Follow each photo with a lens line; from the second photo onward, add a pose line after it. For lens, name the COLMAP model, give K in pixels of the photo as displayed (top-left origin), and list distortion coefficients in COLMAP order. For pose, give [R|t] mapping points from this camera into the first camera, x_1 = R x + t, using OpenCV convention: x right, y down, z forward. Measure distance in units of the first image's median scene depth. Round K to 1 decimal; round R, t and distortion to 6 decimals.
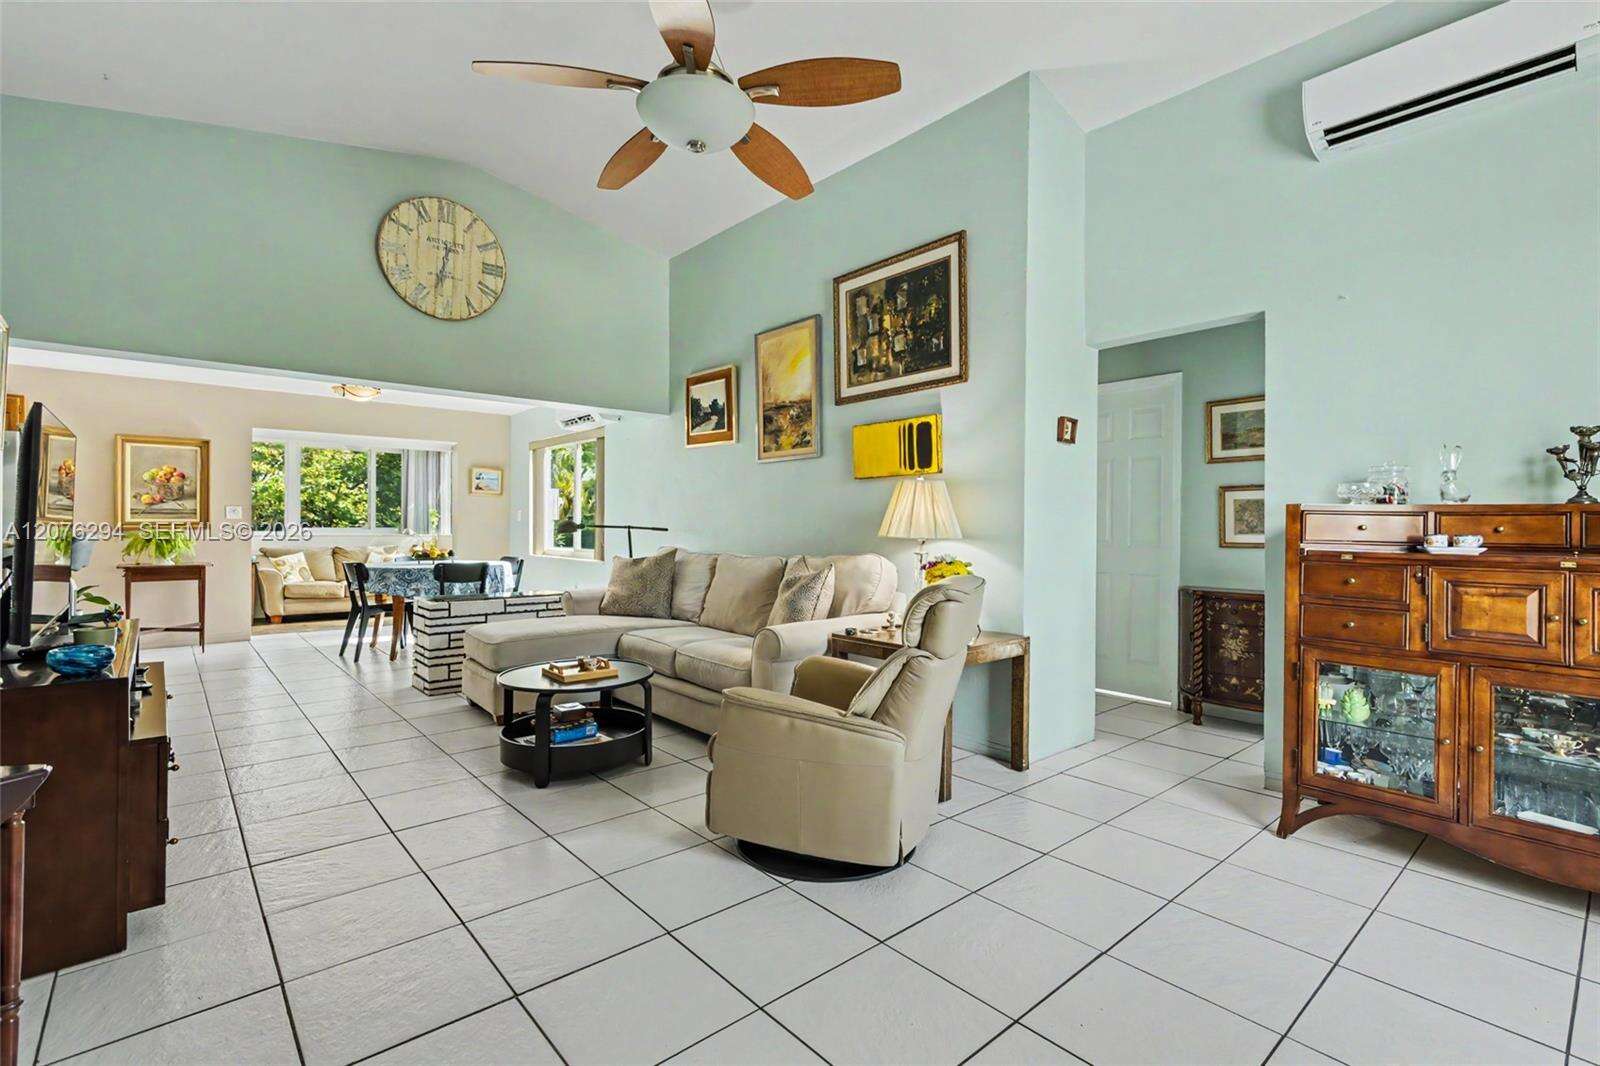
lens RADIAL K [[735.7, 0, 816.2], [0, 735.7, 523.6], [0, 0, 1]] dist [-0.000175, 0.001634]
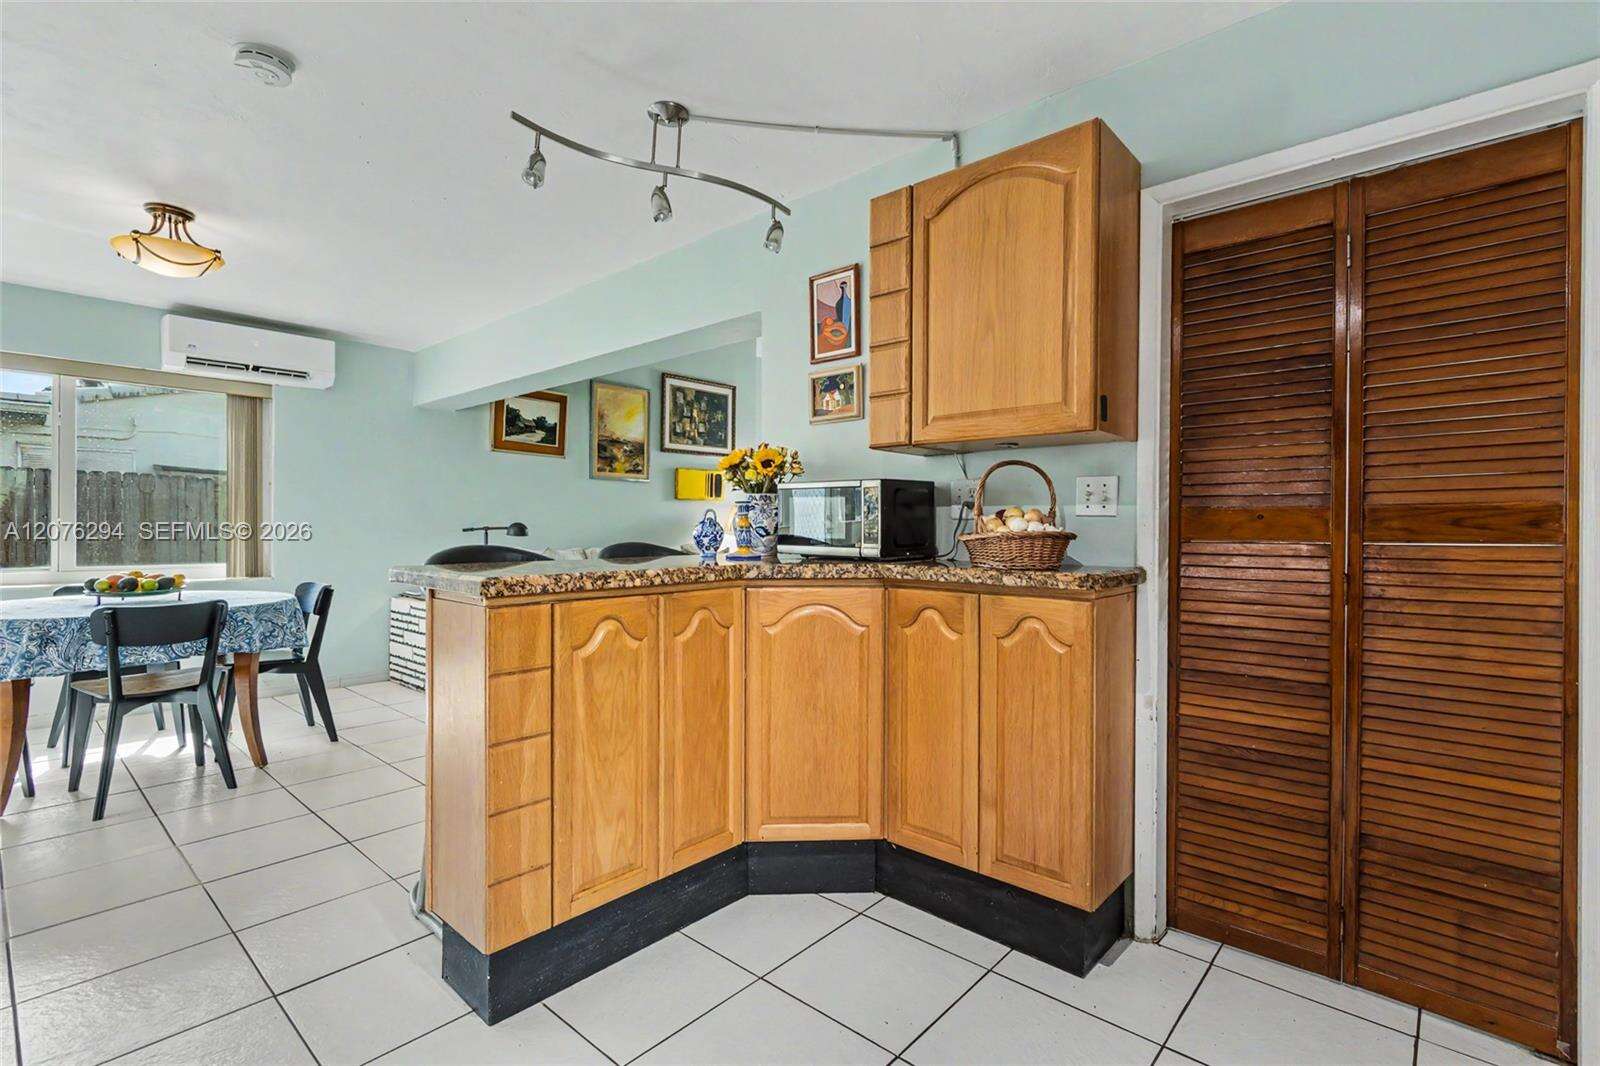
lens RADIAL K [[735.7, 0, 790.6], [0, 735.7, 528.6], [0, 0, 1]] dist [-0.000175, 0.001634]
pose [[-0.106354, -0.006668, 0.994306, -1.352889], [-0.008716, 0.999945, 0.005774, -0.004135], [-0.994290, -0.008052, -0.106407, 0.752924]]
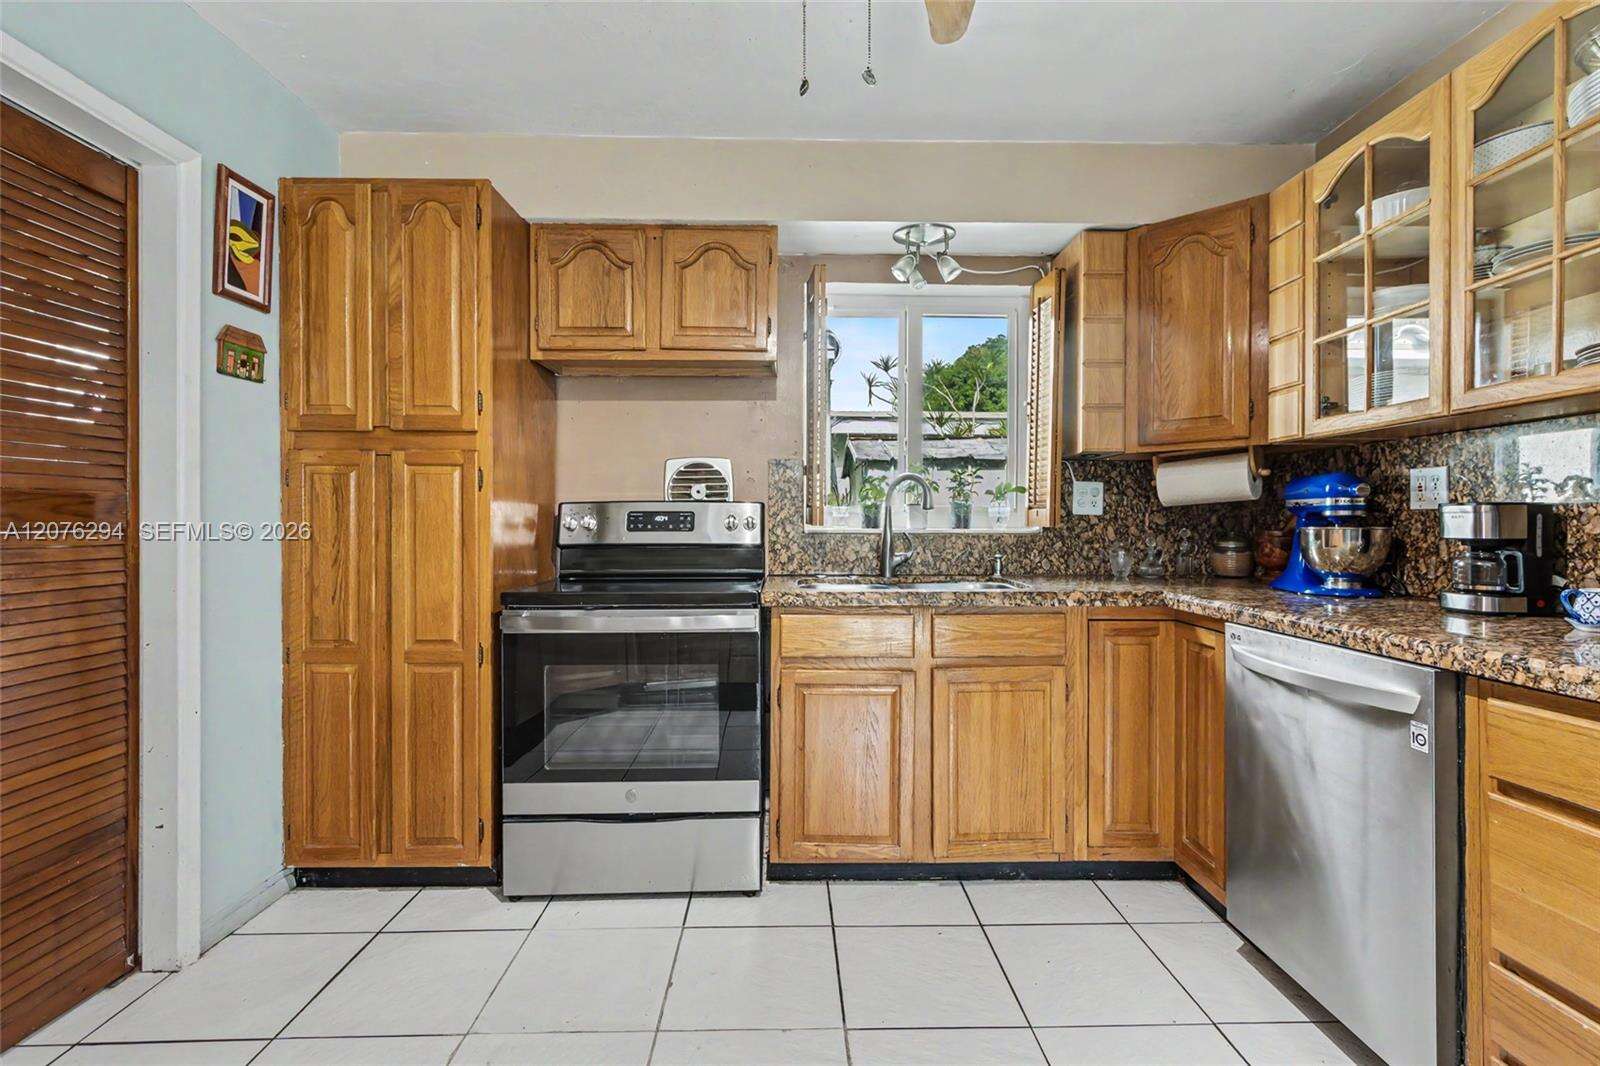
lens RADIAL K [[735.7, 0, 809.4], [0, 735.7, 525.8], [0, 0, 1]] dist [-0.000175, 0.001634]
pose [[-0.648479, -0.008285, -0.761187, -1.037885], [-0.005666, 0.999966, -0.006057, -0.000258], [0.761211, 0.000385, -0.648504, 0.875221]]
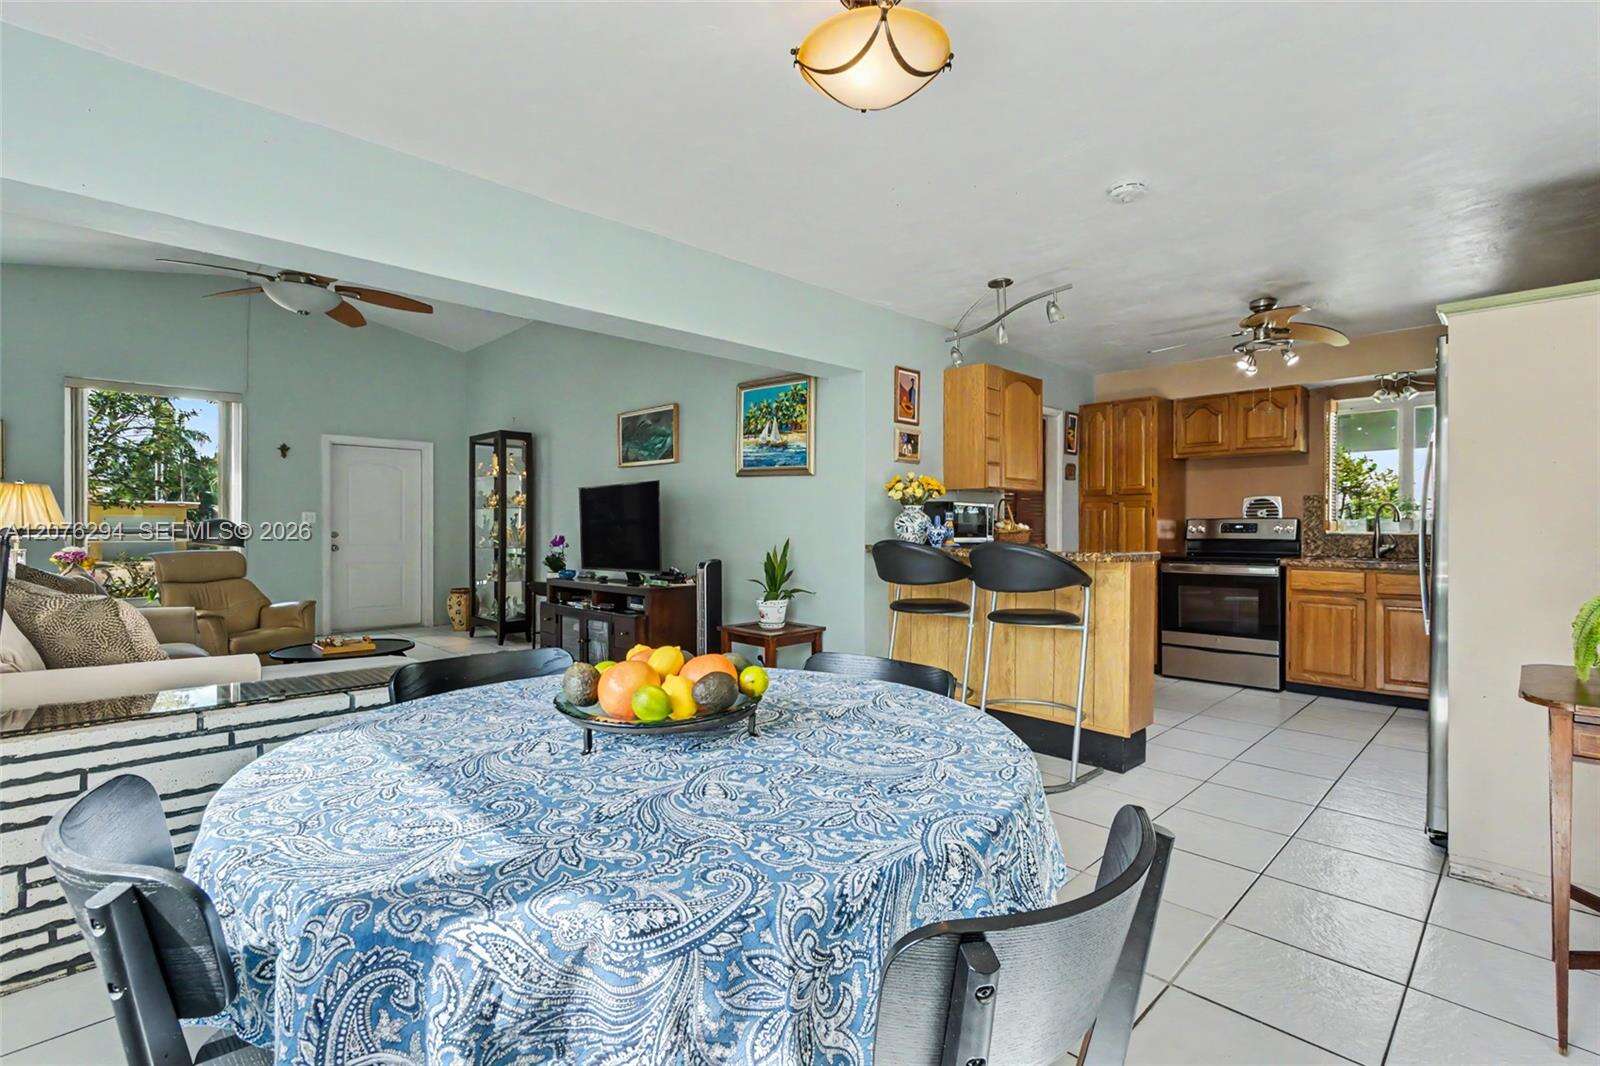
lens RADIAL K [[735.7, 0, 794.5], [0, 735.7, 533.3], [0, 0, 1]] dist [-0.000175, 0.001634]
pose [[-0.999294, -0.010007, -0.036220, -0.666611], [-0.010220, 0.999931, 0.005715, 0.002162], [0.036161, 0.006081, -0.999327, 1.528095]]
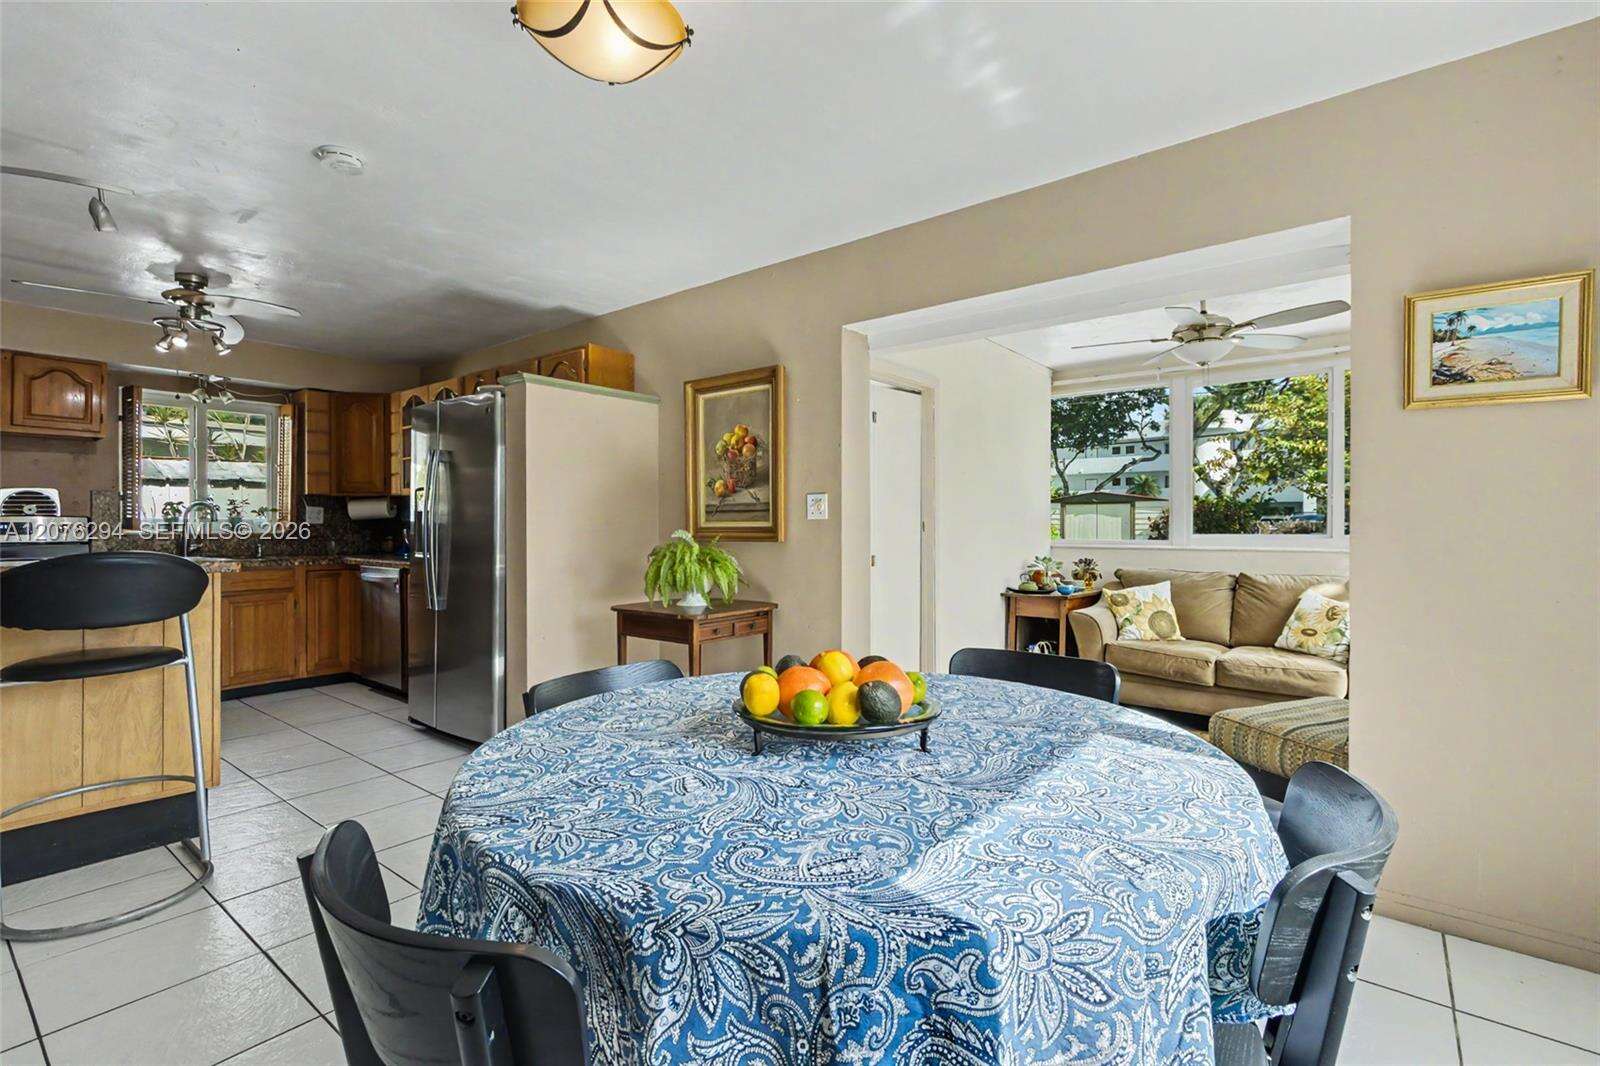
lens RADIAL K [[735.7, 0, 784.9], [0, 735.7, 521.4], [0, 0, 1]] dist [-0.000175, 0.001634]
pose [[0.153451, -0.009676, -0.988109, -0.421288], [0.006565, 0.999940, -0.008772, -0.002206], [0.988134, -0.005141, 0.153505, 1.192118]]
